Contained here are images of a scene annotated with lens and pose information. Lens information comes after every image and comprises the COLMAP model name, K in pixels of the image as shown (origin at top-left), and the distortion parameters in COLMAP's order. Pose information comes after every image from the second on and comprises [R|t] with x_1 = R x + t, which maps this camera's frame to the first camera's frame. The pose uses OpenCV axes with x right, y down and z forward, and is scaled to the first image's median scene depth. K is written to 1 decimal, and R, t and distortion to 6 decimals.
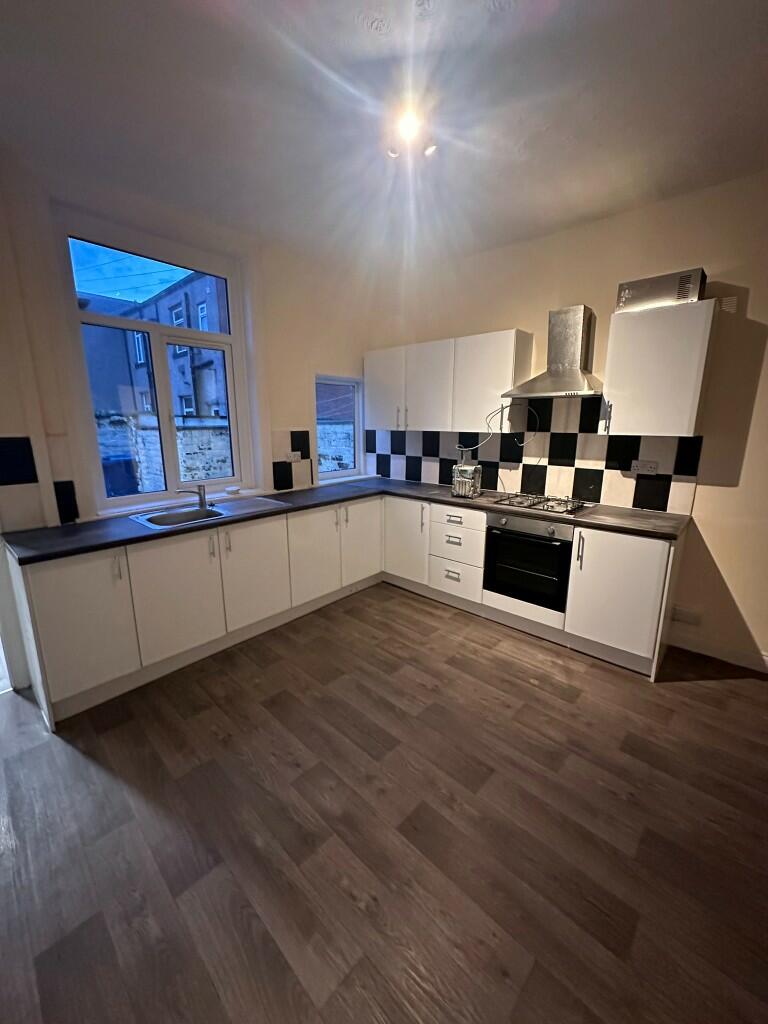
lens RADIAL K [[409.2, 0, 383.5], [0, 409.2, 510.0], [0, 0, 1]] dist [0.001900, 0.000121]
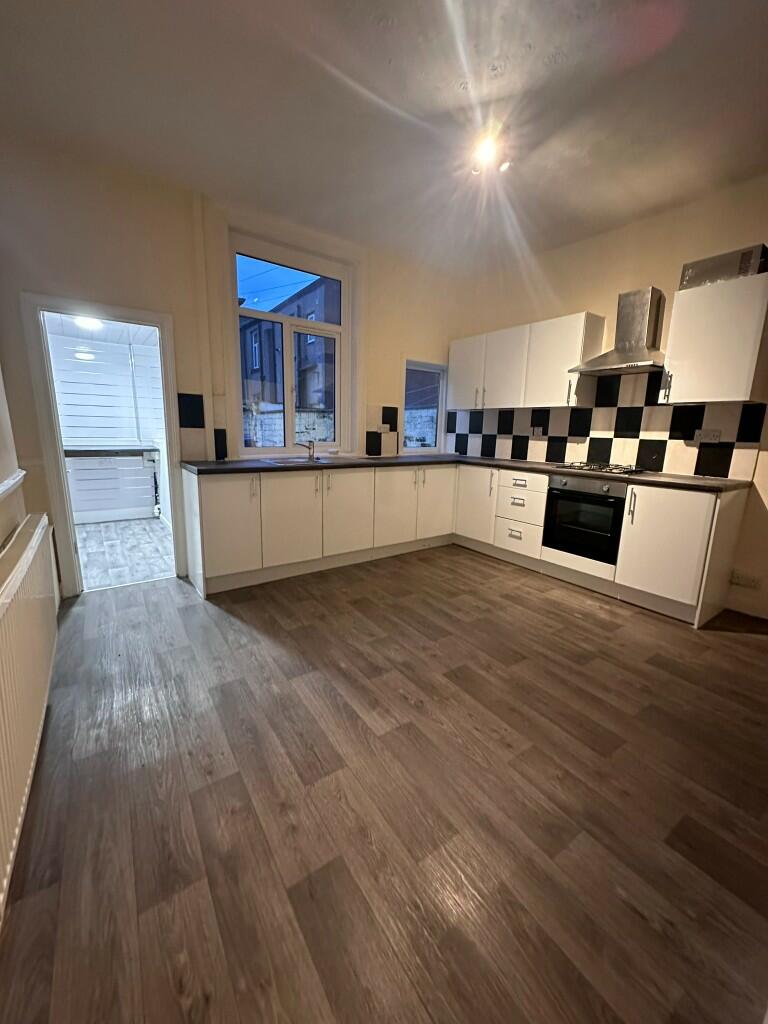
lens RADIAL K [[409.2, 0, 384.0], [0, 409.2, 509.5], [0, 0, 1]] dist [0.001900, 0.000121]
pose [[0.977571, 0.063407, -0.200832, 0.048190], [-0.067797, 0.997586, -0.015048, 0.169625], [0.199393, 0.028327, 0.979510, -0.213371]]
